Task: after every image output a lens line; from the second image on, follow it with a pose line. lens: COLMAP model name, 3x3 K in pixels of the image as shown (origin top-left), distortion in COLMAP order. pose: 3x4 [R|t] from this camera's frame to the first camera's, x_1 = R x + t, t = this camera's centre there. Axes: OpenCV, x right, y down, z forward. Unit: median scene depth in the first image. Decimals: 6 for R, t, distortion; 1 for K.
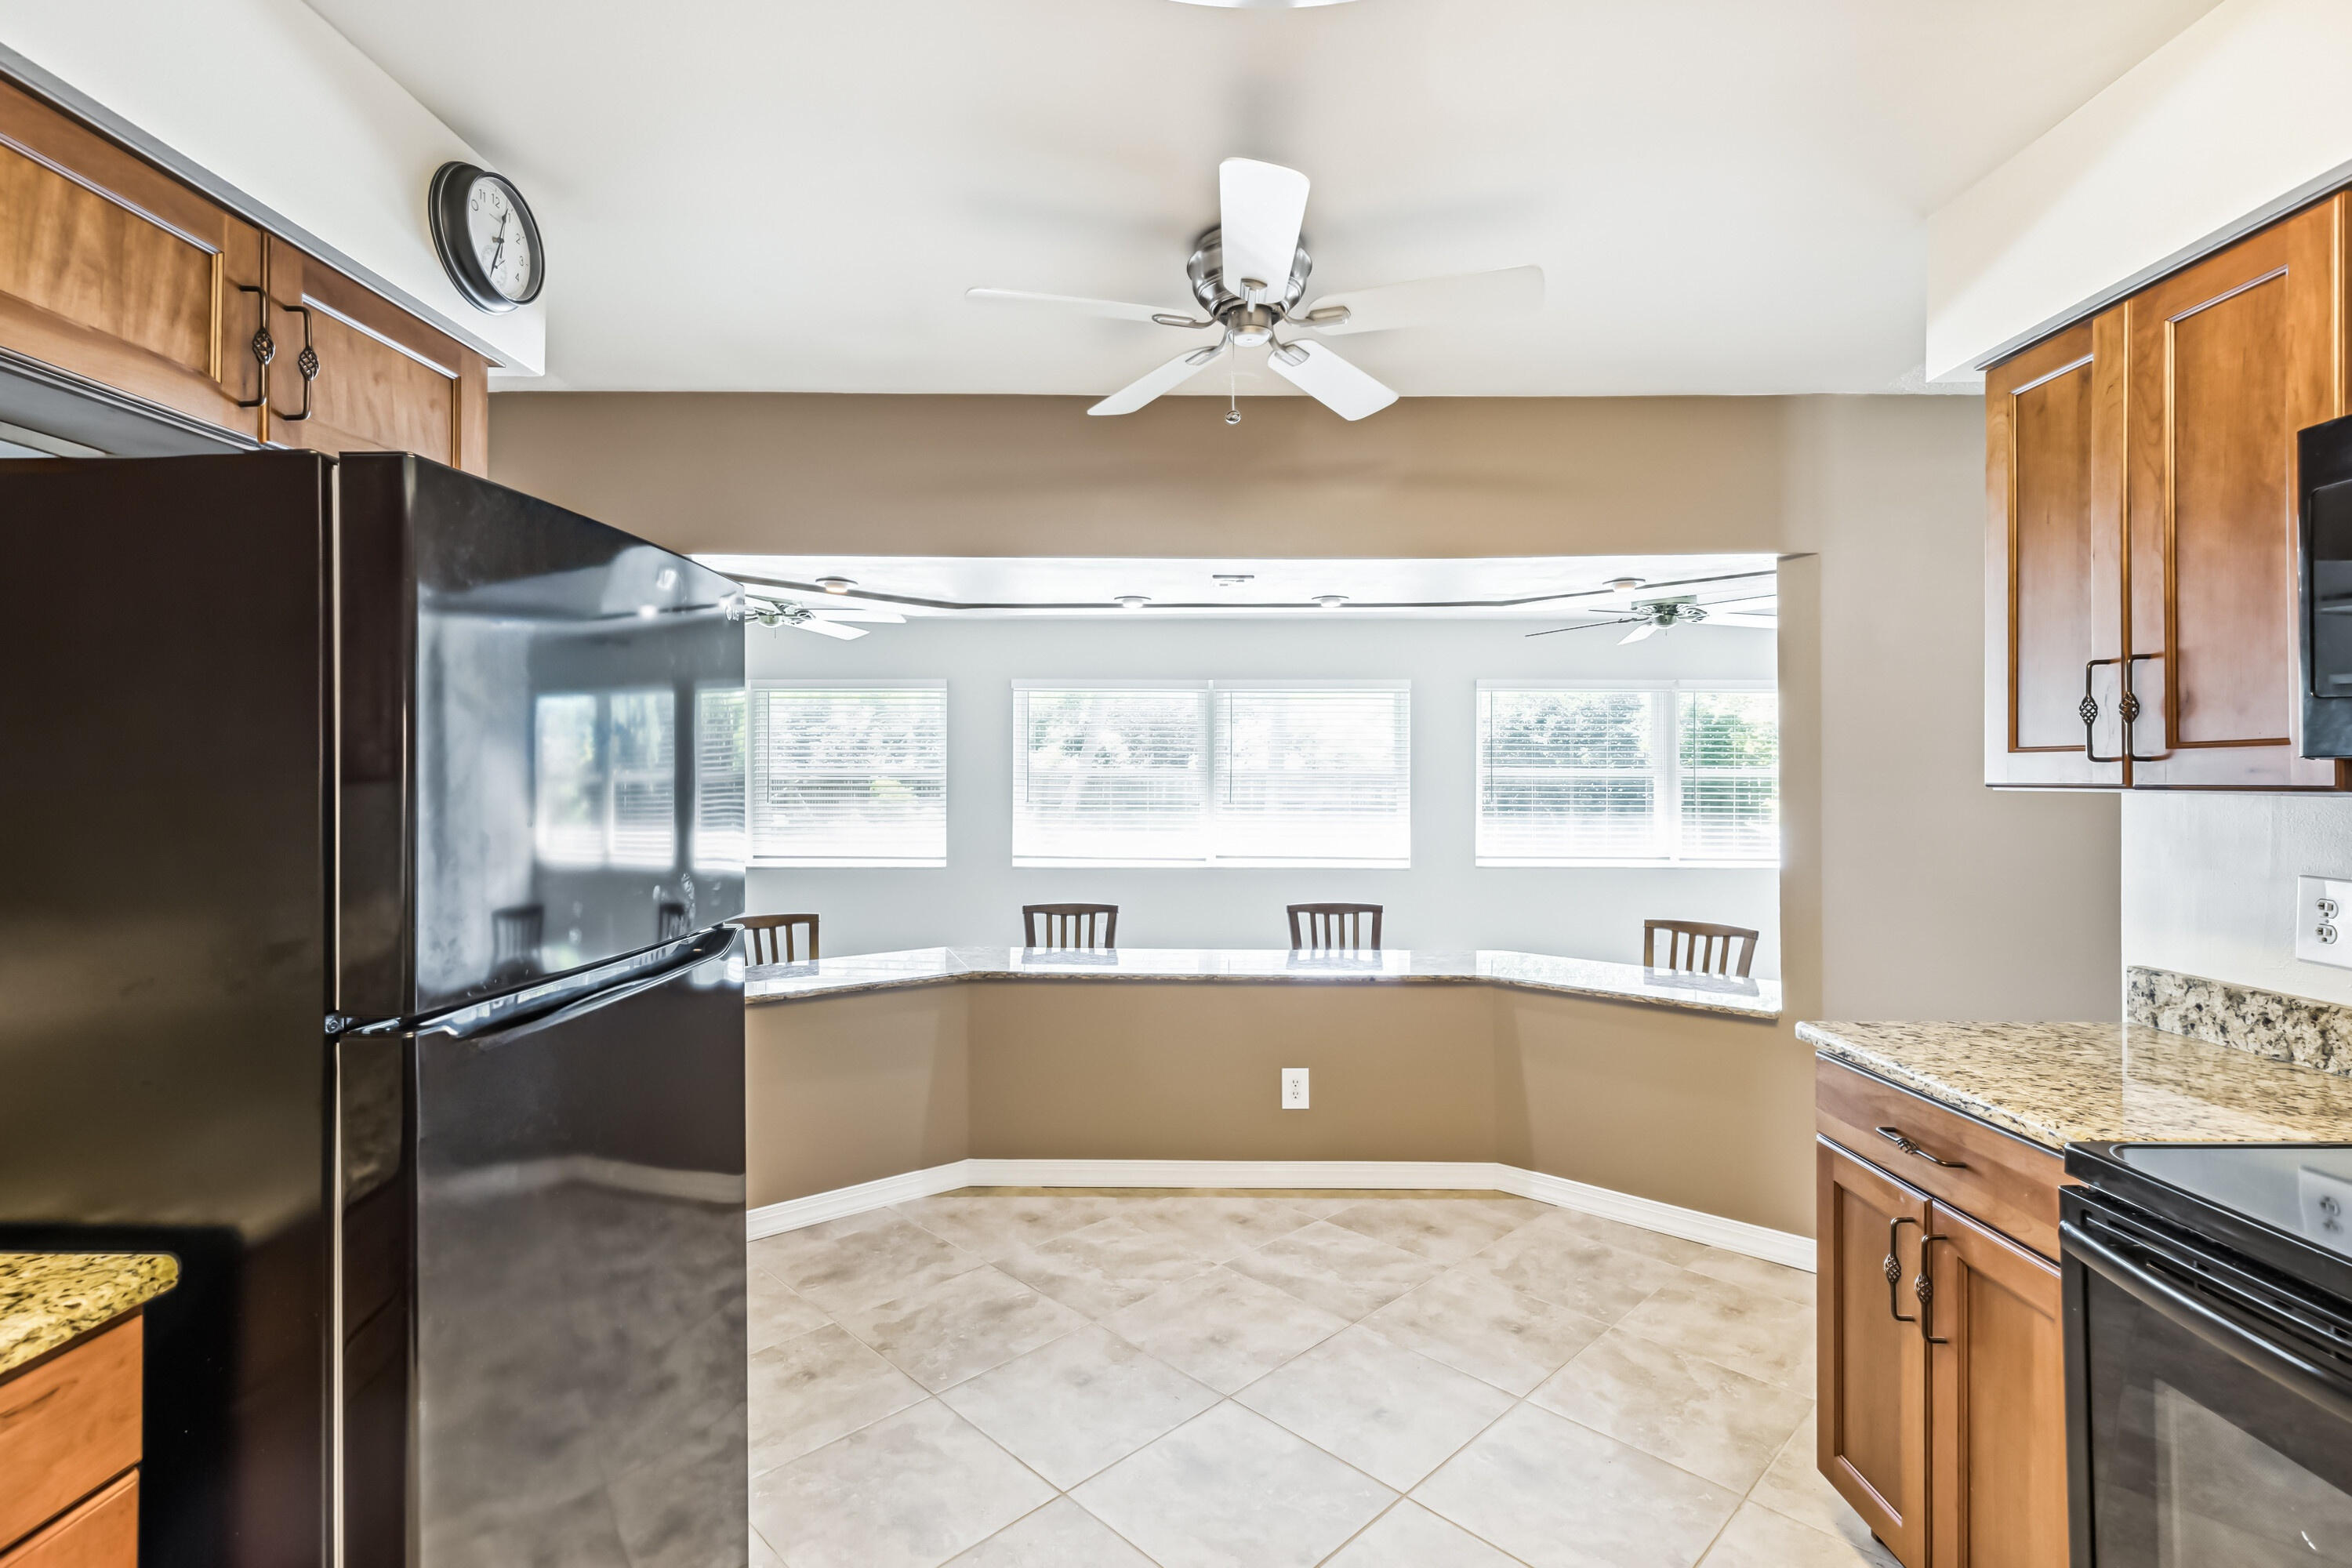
lens RADIAL K [[1078.2, 0, 1175.4], [0, 1078.2, 785.6], [0, 0, 1]] dist [0.000319, 0.000056]
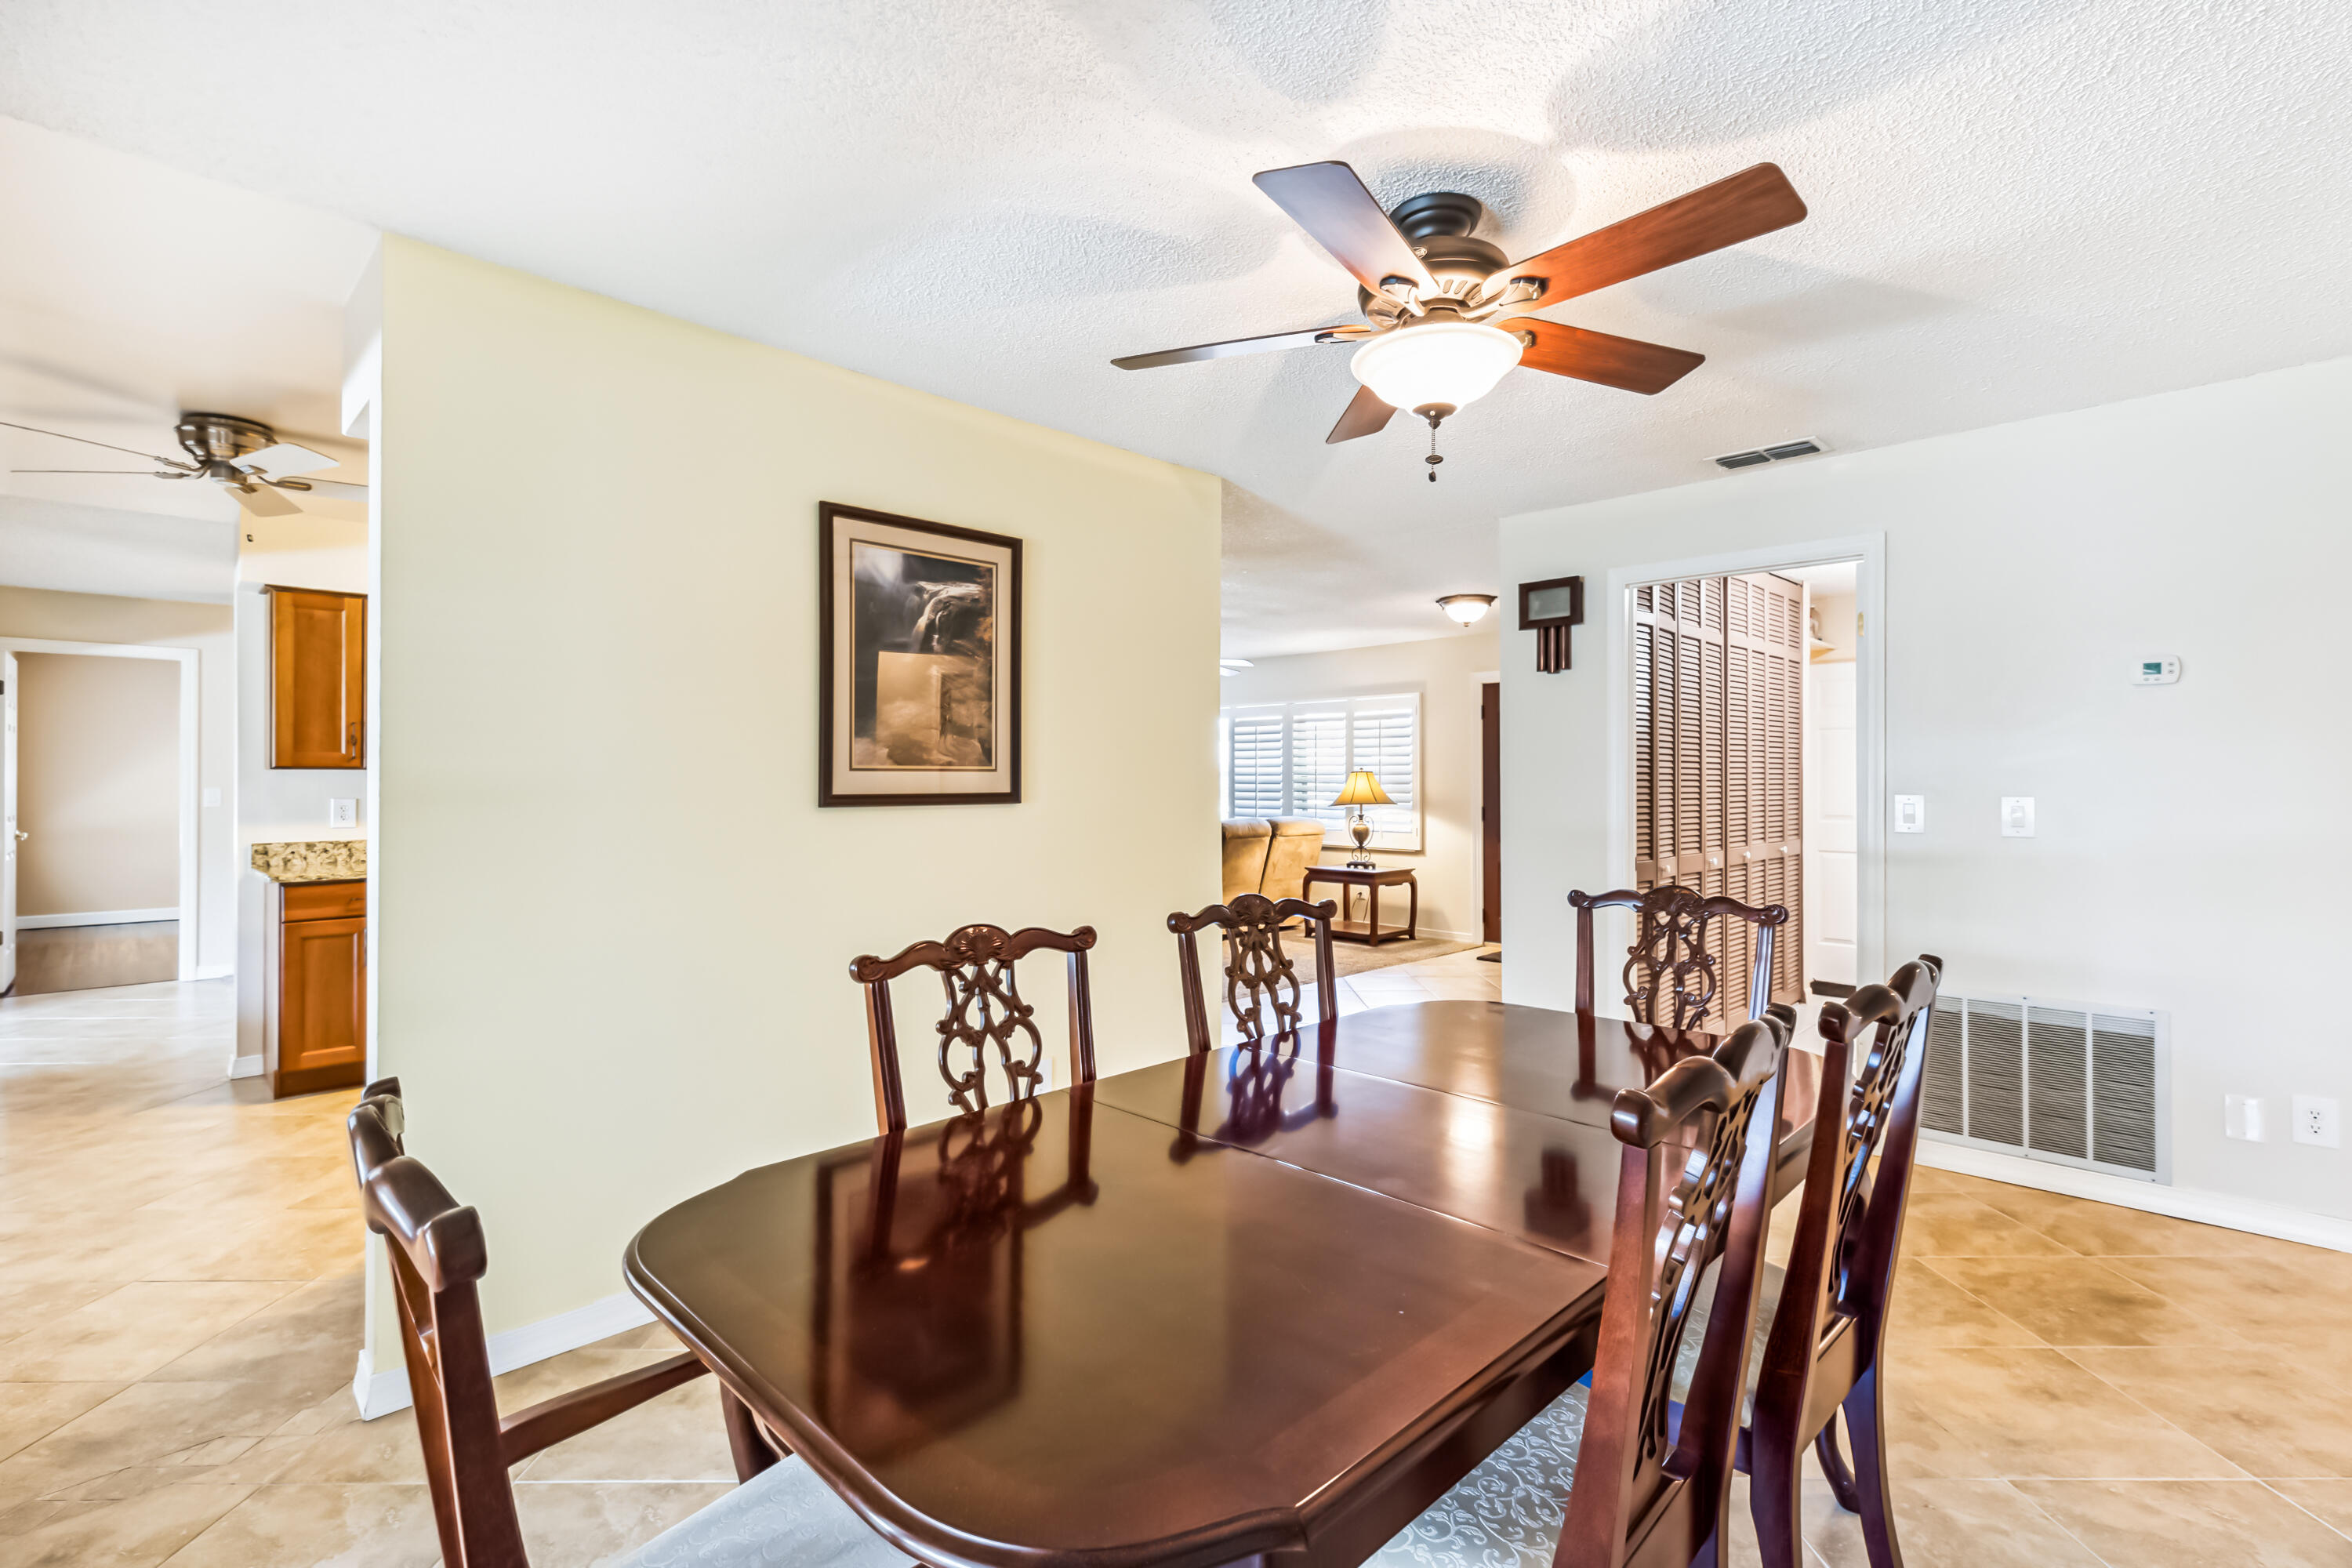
lens RADIAL K [[1078.2, 0, 1178.0], [0, 1078.2, 773.5], [0, 0, 1]] dist [0.000319, 0.000056]
pose [[-0.713454, -0.008202, 0.700654, -2.524336], [-0.001160, 0.999944, 0.010525, -0.024172], [-0.700701, 0.006697, -0.713424, 1.378411]]
